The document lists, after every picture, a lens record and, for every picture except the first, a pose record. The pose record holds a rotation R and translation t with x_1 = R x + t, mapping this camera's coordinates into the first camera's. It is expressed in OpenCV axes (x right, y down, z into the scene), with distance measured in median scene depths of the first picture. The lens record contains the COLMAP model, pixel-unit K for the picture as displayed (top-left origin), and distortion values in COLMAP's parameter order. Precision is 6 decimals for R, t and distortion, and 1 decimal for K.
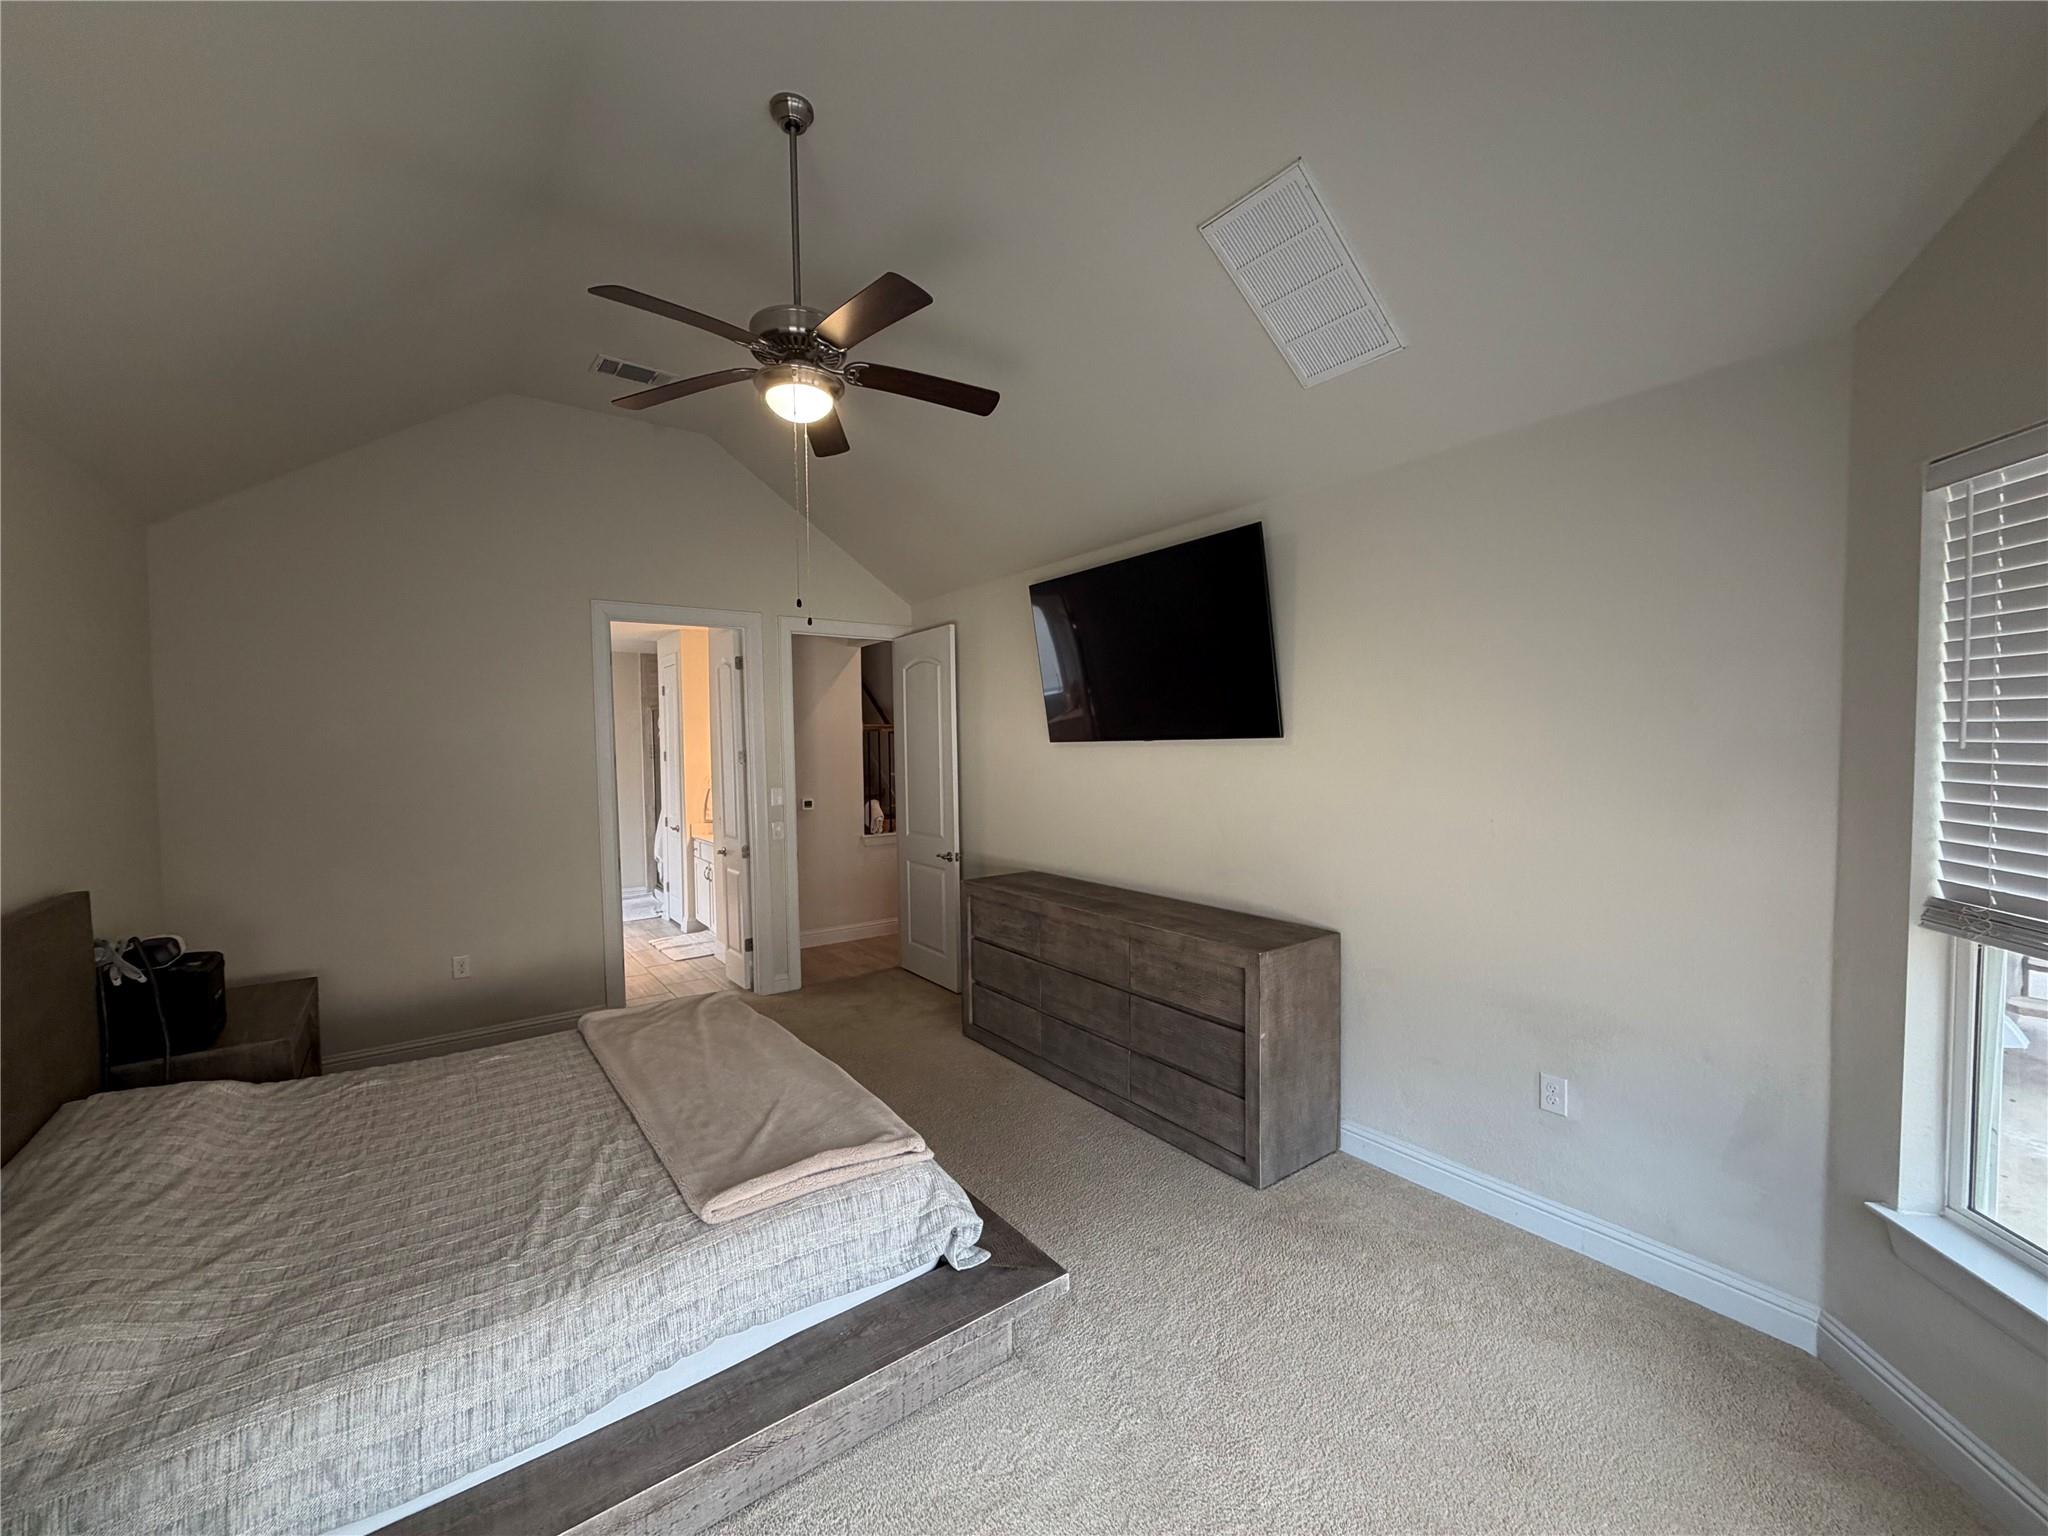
lens RADIAL K [[819.9, 0, 1025.1], [0, 819.9, 773.6], [0, 0, 1]] dist [-0.002455, -0.000260]
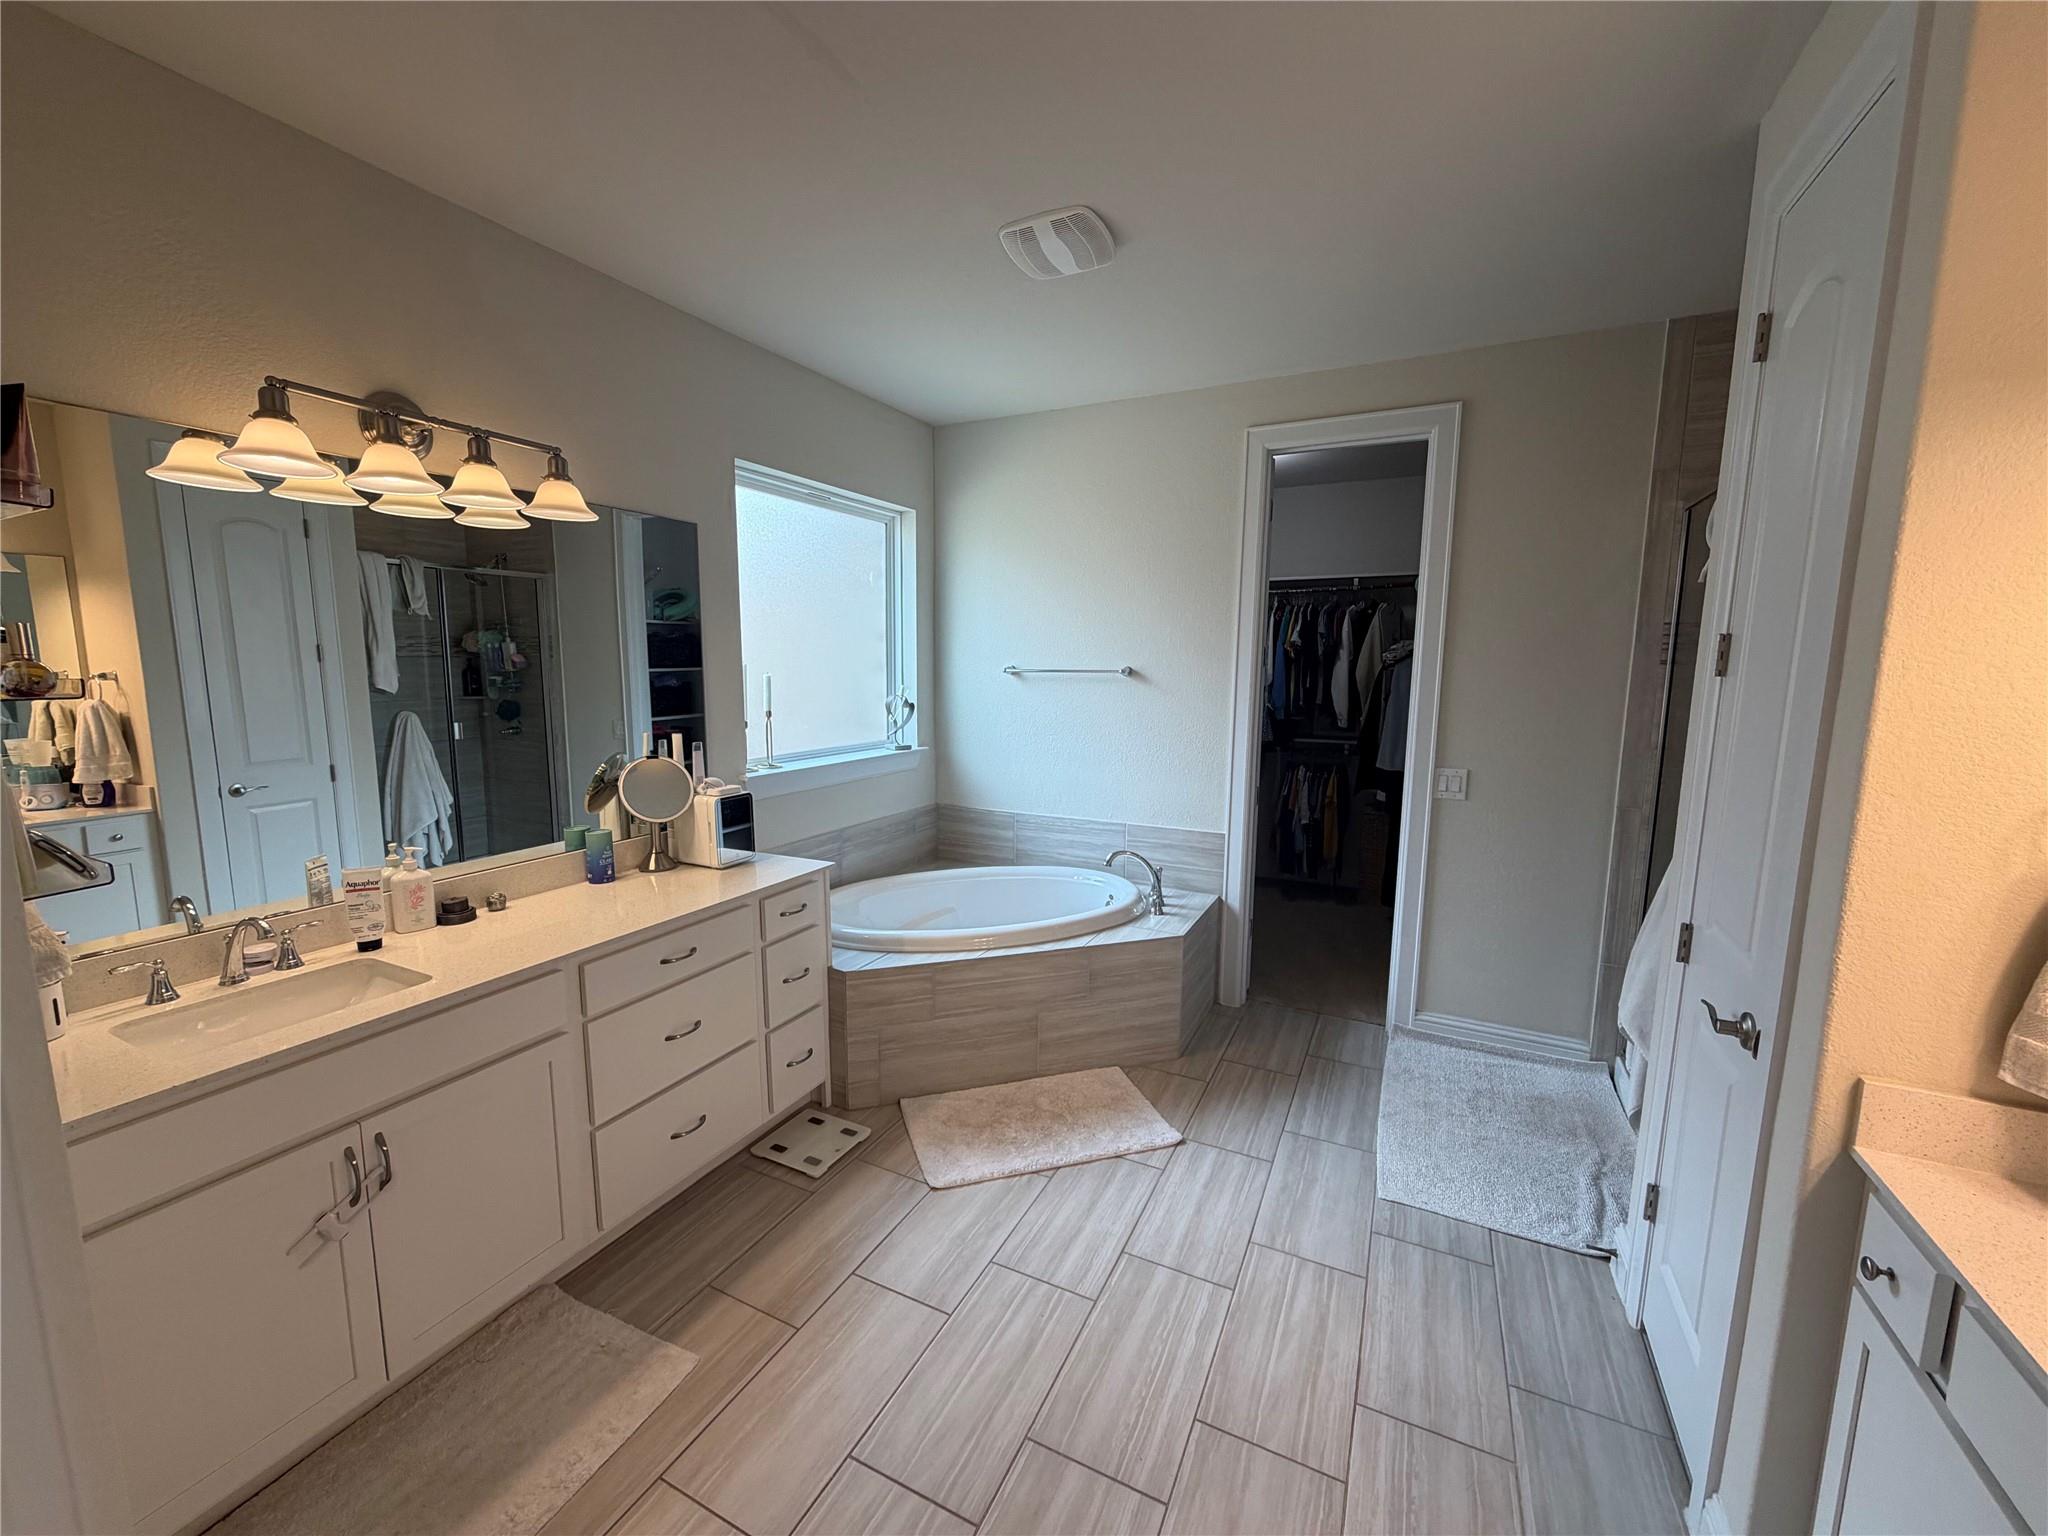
lens RADIAL K [[819.9, 0, 1023.1], [0, 819.9, 768.2], [0, 0, 1]] dist [-0.002455, -0.000260]
pose [[0.451252, 0.140084, -0.881333, -0.315300], [-0.048169, 0.989986, 0.132690, -0.009694], [0.891096, -0.017424, 0.453481, 0.706574]]
